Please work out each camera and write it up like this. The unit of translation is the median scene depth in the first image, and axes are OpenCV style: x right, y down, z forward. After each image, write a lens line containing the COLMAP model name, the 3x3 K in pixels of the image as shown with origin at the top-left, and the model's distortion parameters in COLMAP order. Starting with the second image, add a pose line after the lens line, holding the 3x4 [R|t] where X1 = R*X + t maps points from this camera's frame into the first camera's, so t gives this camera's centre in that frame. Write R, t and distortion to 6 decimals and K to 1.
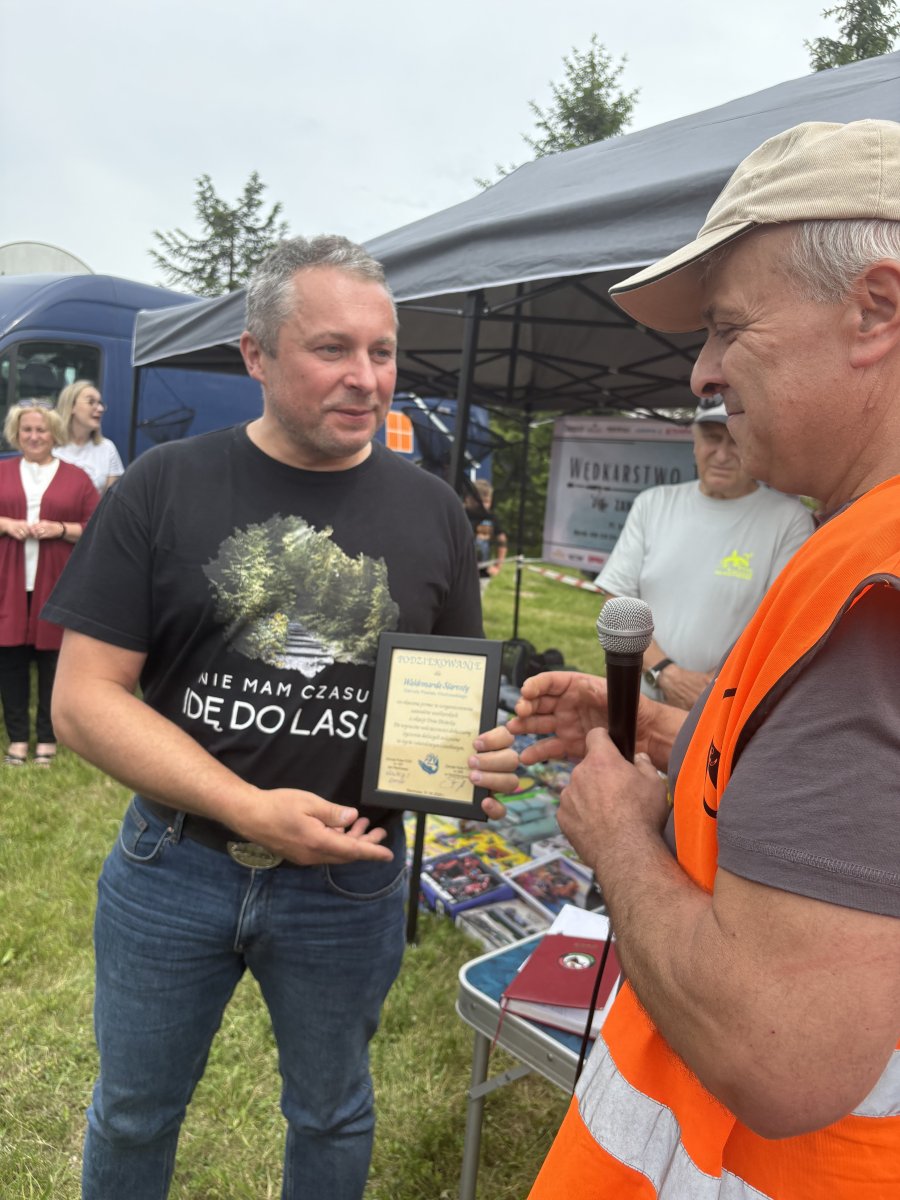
lens RADIAL K [[915.1, 0, 450.0], [0, 915.1, 600.0], [0, 0, 1]] dist [0.014325, -0.006418]
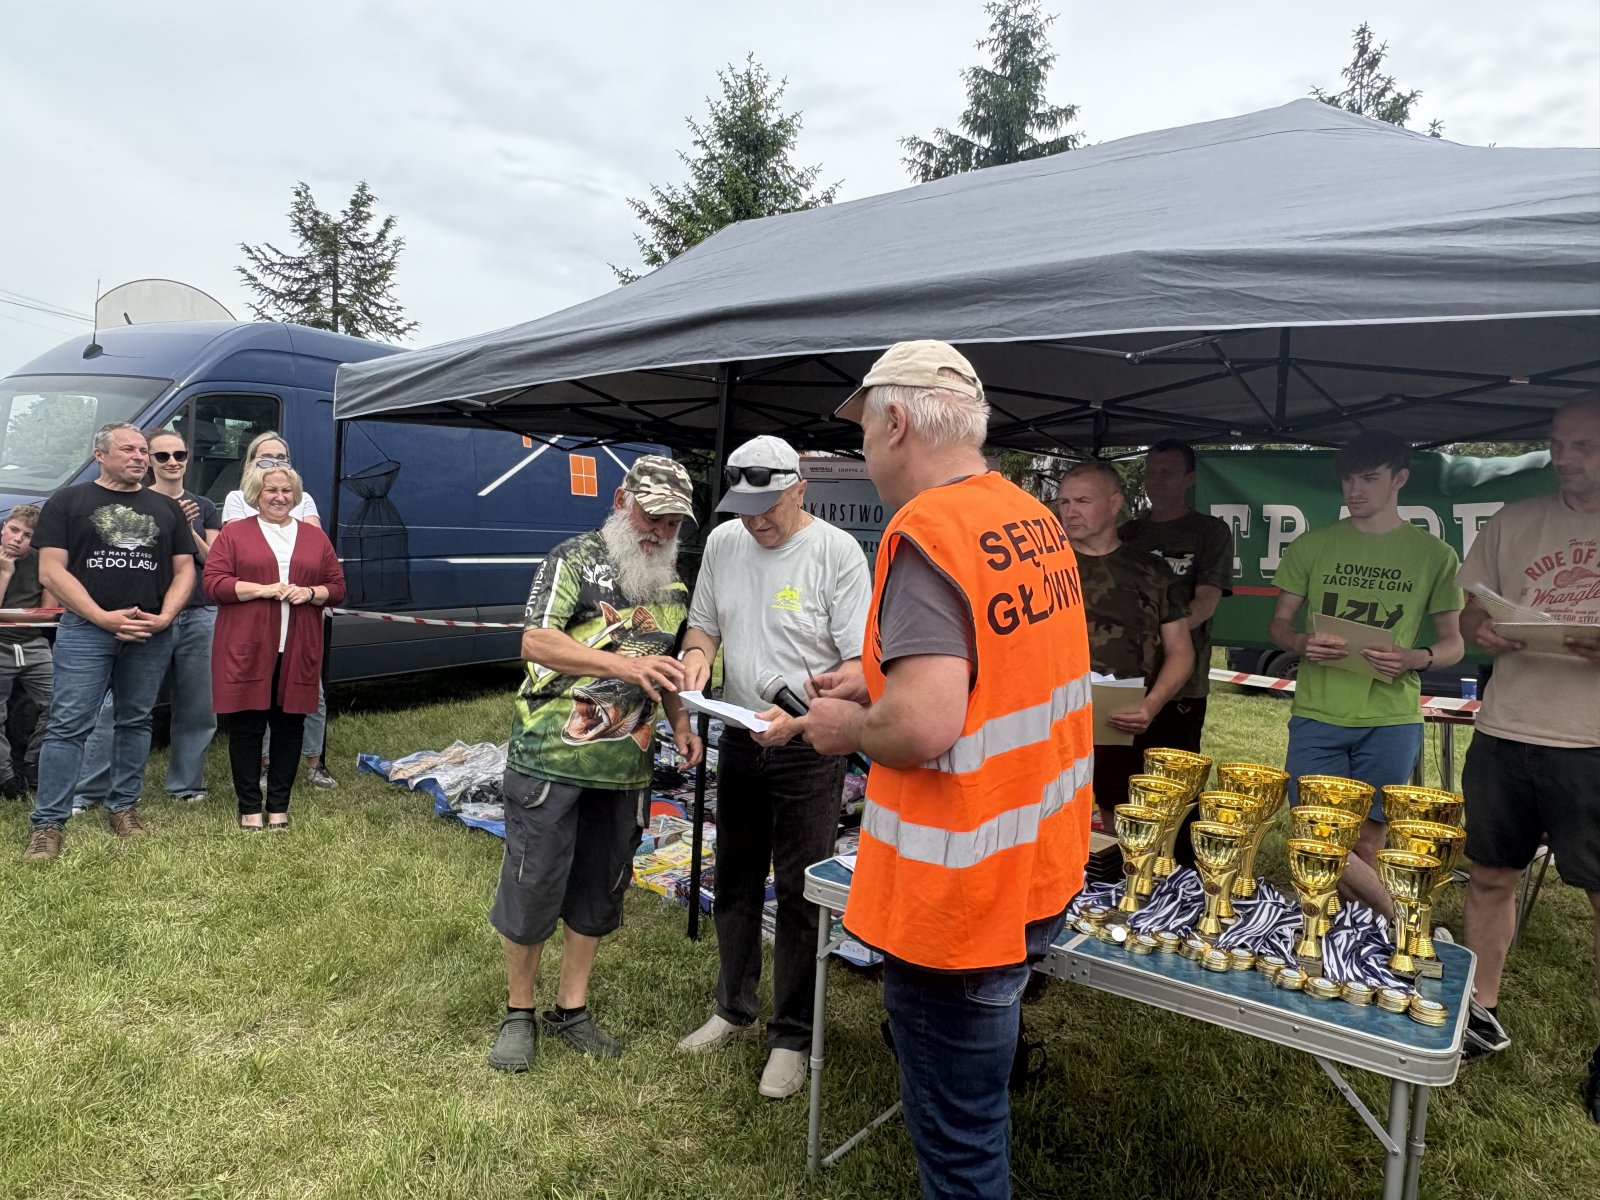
lens RADIAL K [[1063.7, 0, 777.1], [0, 1063.7, 601.7], [0, 0, 1]] dist [0.001352, 0.000588]
pose [[0.984930, -0.047218, 0.166384, -0.021311], [0.056560, 0.997051, -0.051863, 0.006119], [-0.163445, 0.060493, 0.984696, -0.047021]]
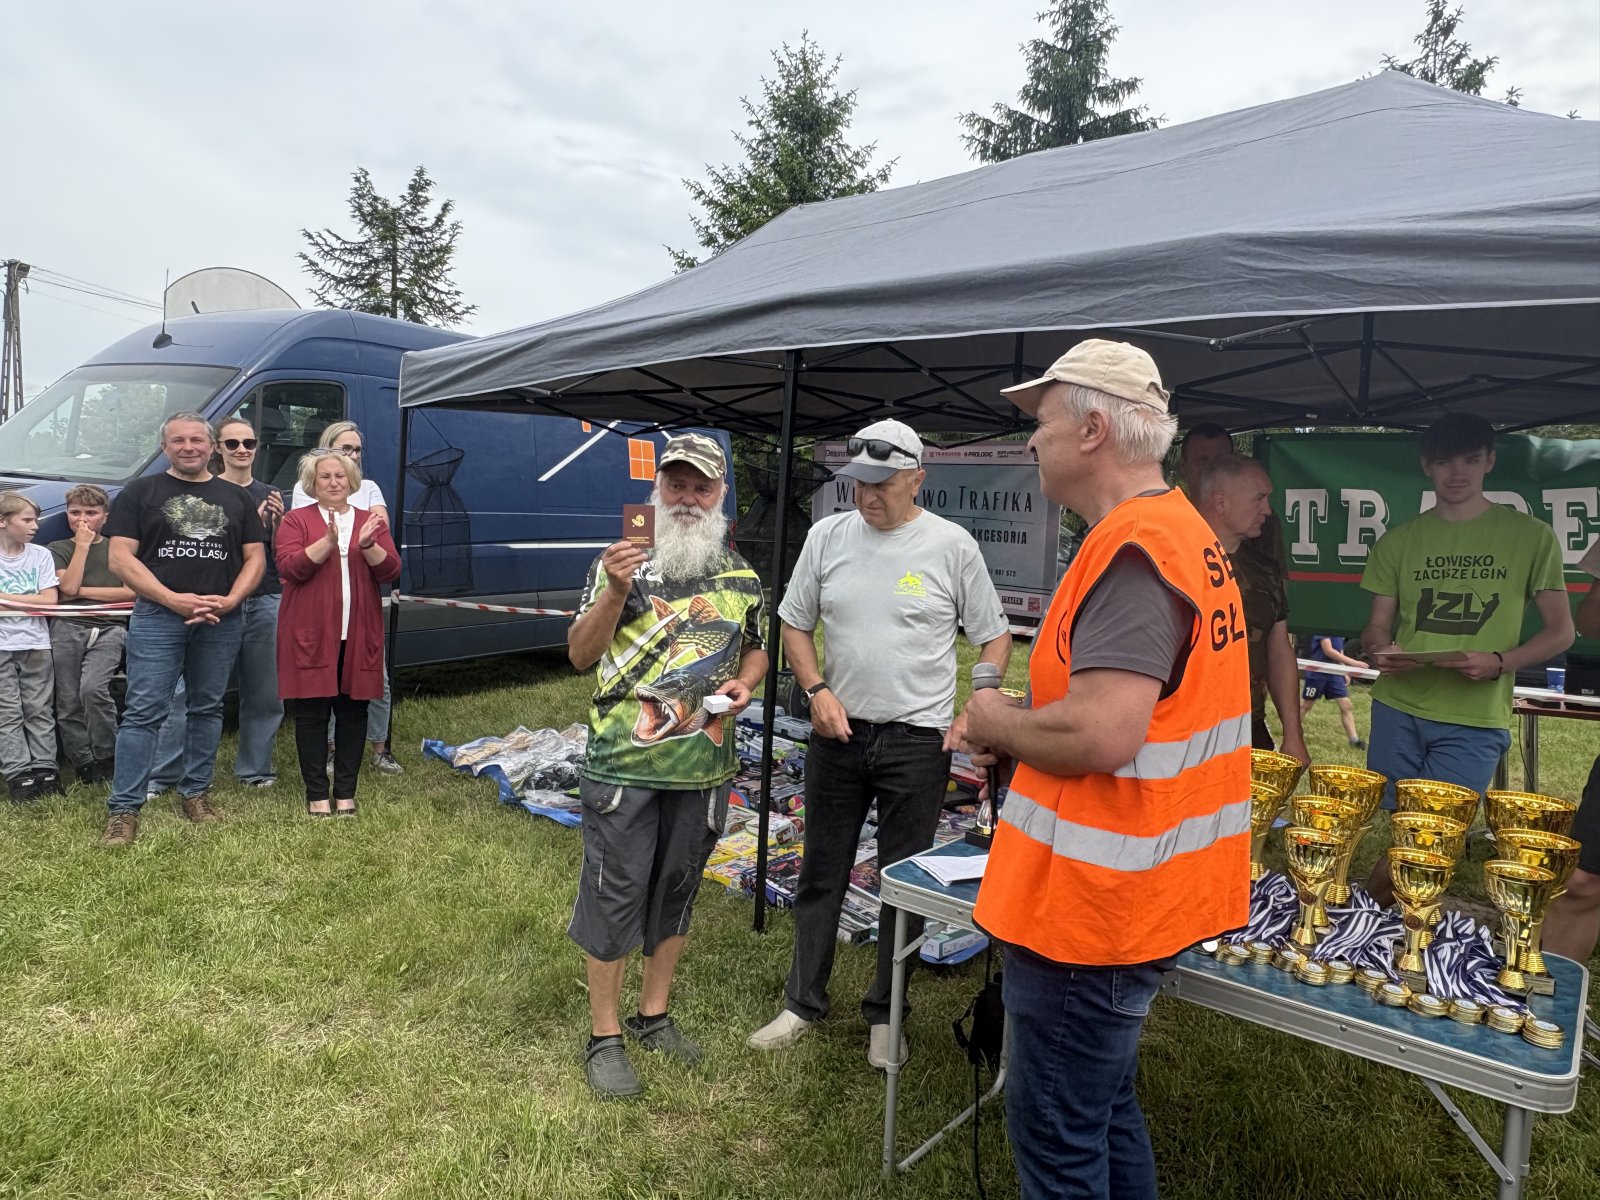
lens RADIAL K [[1063.8, 0, 792.8], [0, 1063.8, 593.8], [0, 0, 1]] dist [-0.000496, 0.002273]
pose [[0.990202, -0.049345, 0.130632, -0.023213], [0.055355, 0.997550, -0.042779, 0.004060], [-0.128201, 0.049591, 0.990507, -0.044348]]
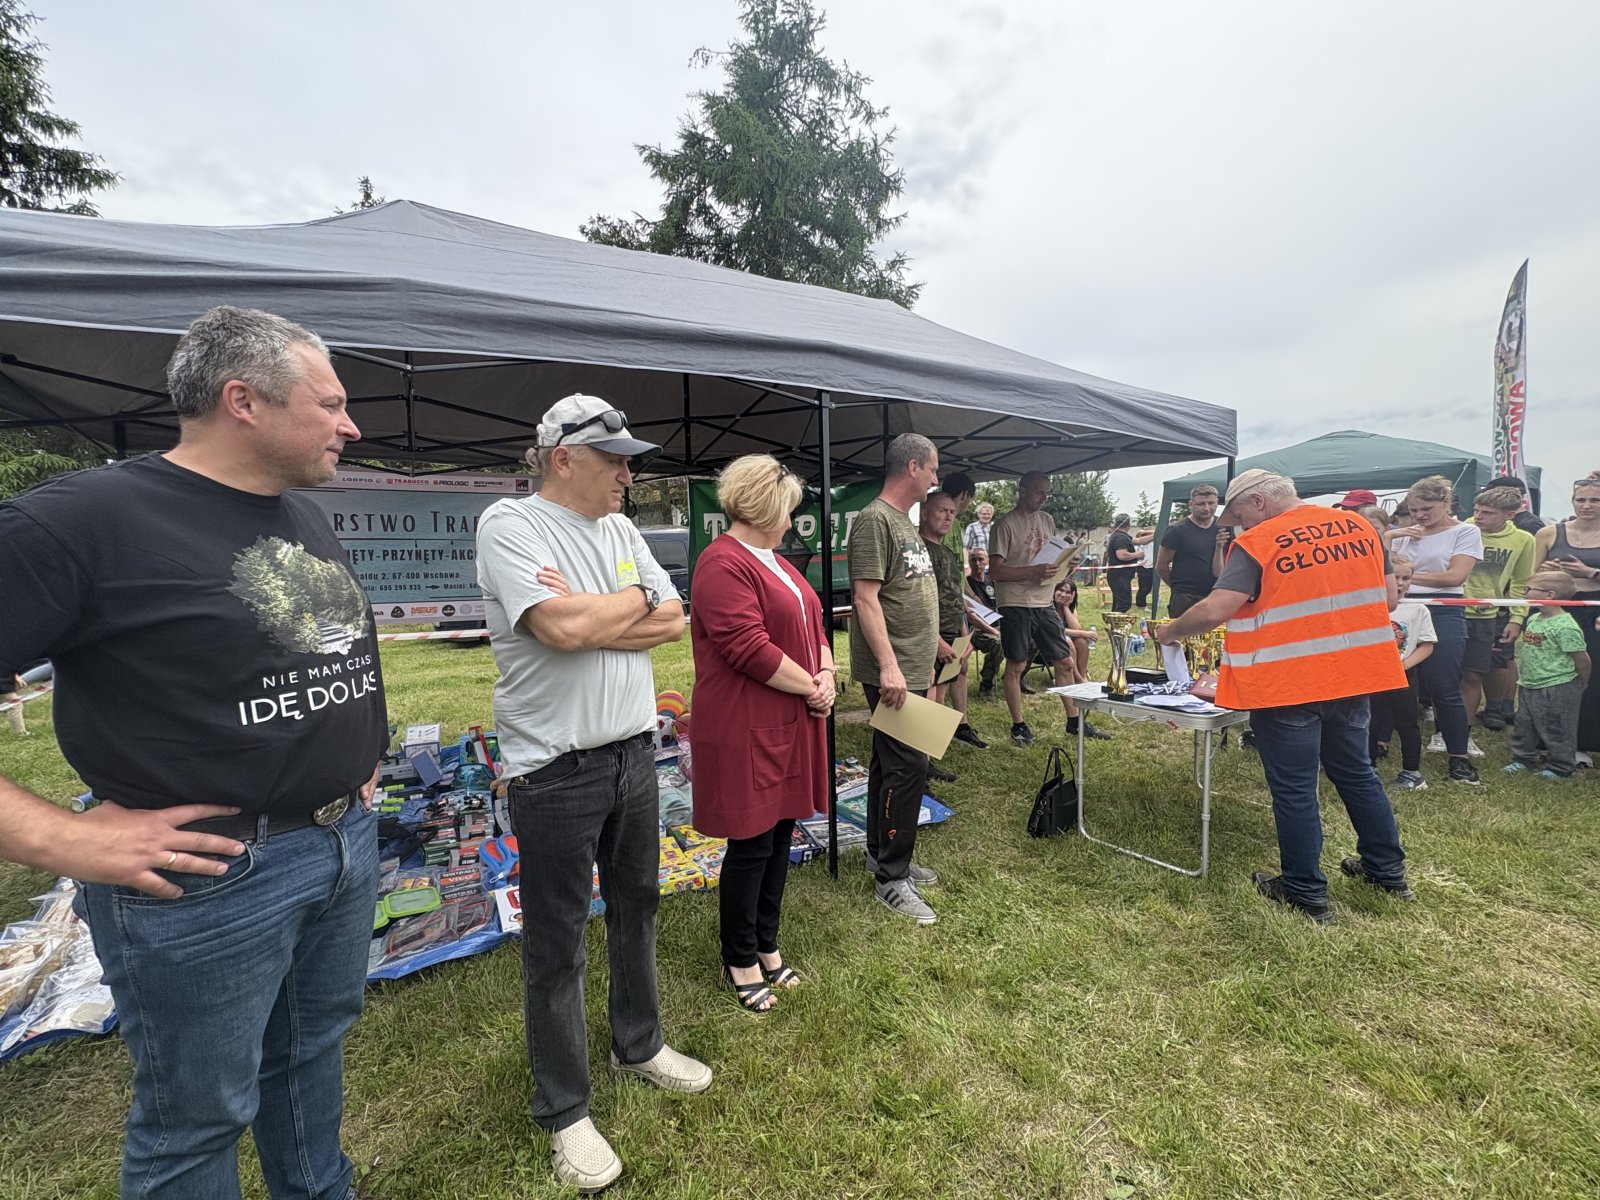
lens RADIAL K [[688.8, 0, 794.7], [0, 688.8, 585.3], [0, 0, 1]] dist [-0.003262, 0.000252]
pose [[0.167912, -0.129771, 0.977223, -0.144252], [0.158322, 0.981980, 0.103199, -0.021949], [-0.973005, 0.137388, 0.185432, 0.123047]]
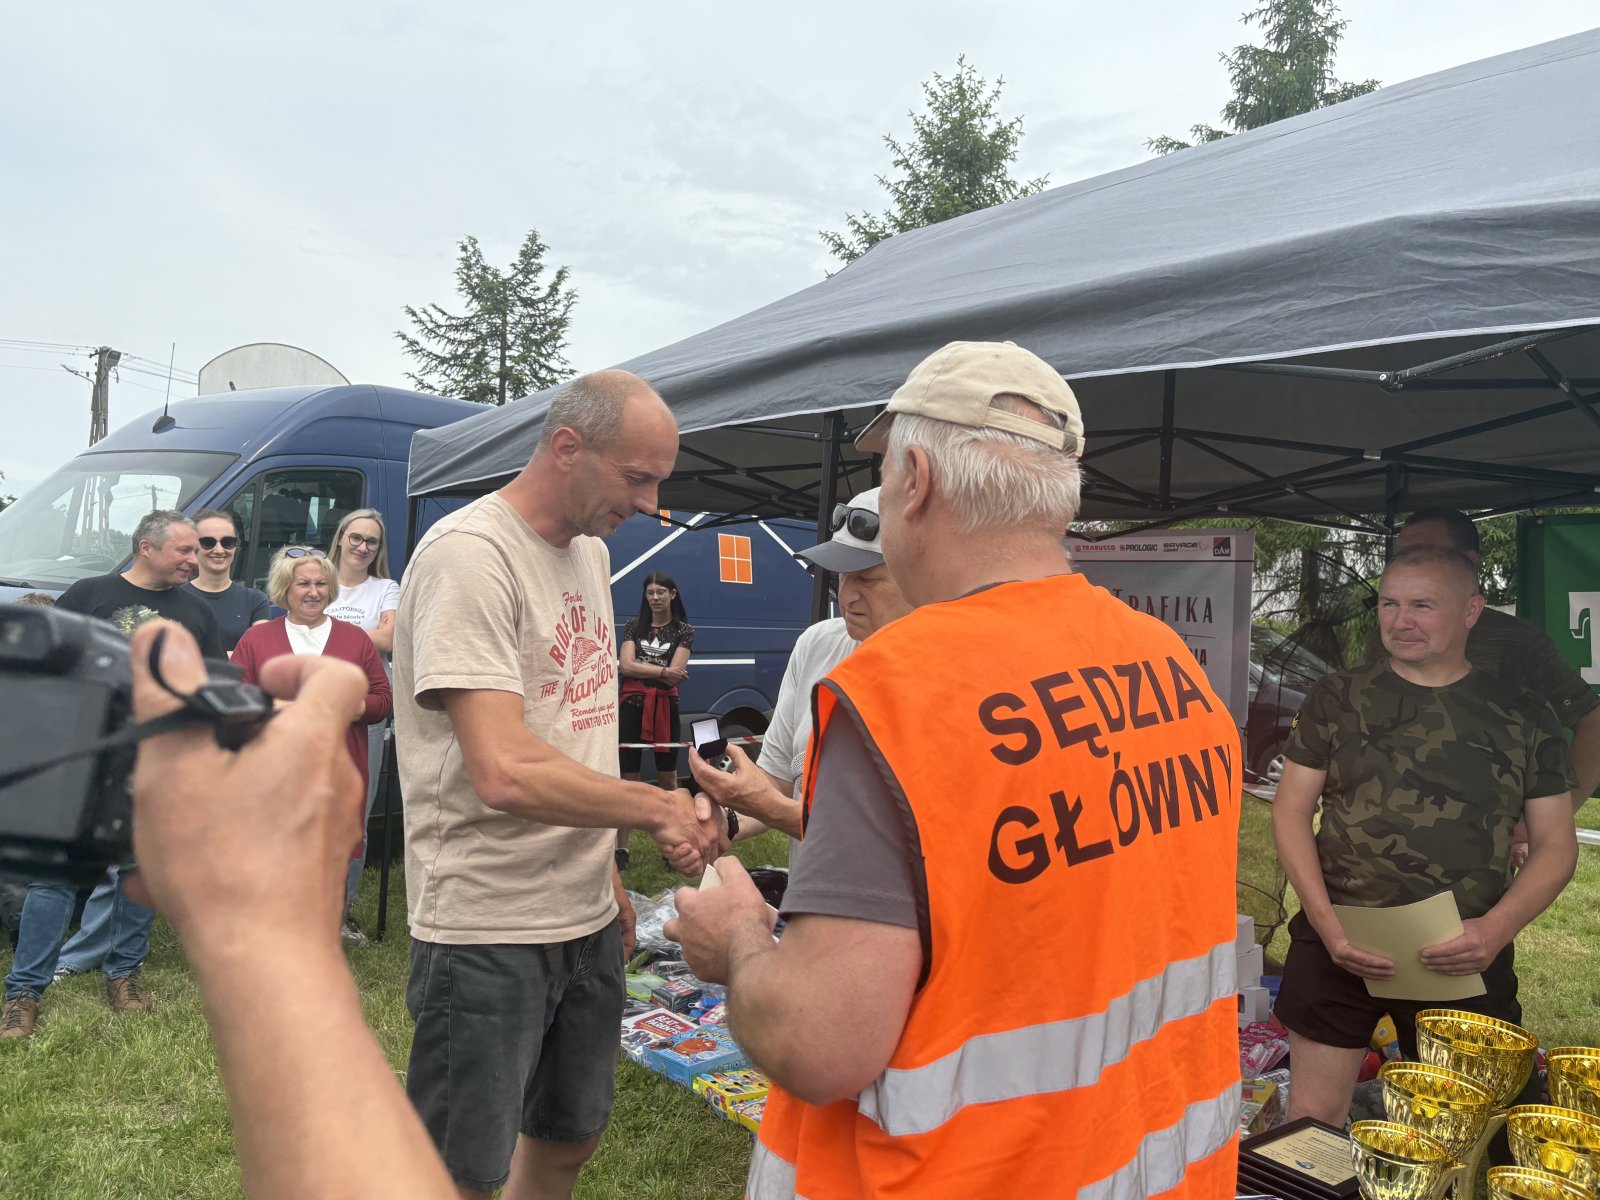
lens RADIAL K [[1268.2, 0, 795.4], [0, 1268.2, 604.1], [0, 0, 1]] dist [0.012821, 0.000094]
pose [[0.999226, -0.039217, -0.002990, -0.001630], [0.038432, 0.989722, -0.137742, 0.001502], [0.008361, 0.137521, 0.990464, -0.024168]]
